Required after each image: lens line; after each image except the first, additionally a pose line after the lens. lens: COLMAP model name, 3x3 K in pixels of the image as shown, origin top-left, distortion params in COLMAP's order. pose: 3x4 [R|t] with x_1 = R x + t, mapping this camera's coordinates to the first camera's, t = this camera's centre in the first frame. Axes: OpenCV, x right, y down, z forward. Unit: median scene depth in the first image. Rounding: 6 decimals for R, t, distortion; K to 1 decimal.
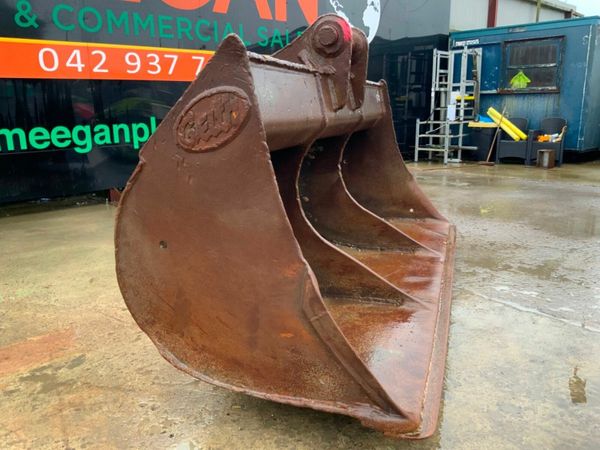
lens RADIAL K [[499.6, 0, 300.0], [0, 499.6, 225.0], [0, 0, 1]] dist [0.071131, -0.130010]
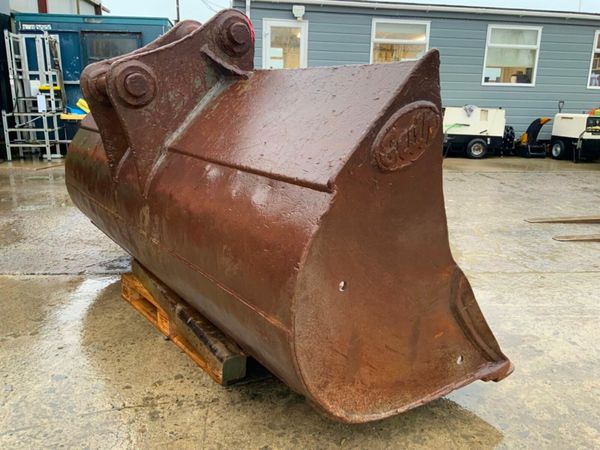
lens RADIAL K [[499.6, 0, 300.0], [0, 499.6, 225.0], [0, 0, 1]] dist [0.071131, -0.130010]
pose [[0.599373, -0.178416, 0.780333, -0.163049], [0.160018, 0.981873, 0.101586, -0.027019], [-0.784313, 0.063979, 0.617058, 0.091686]]
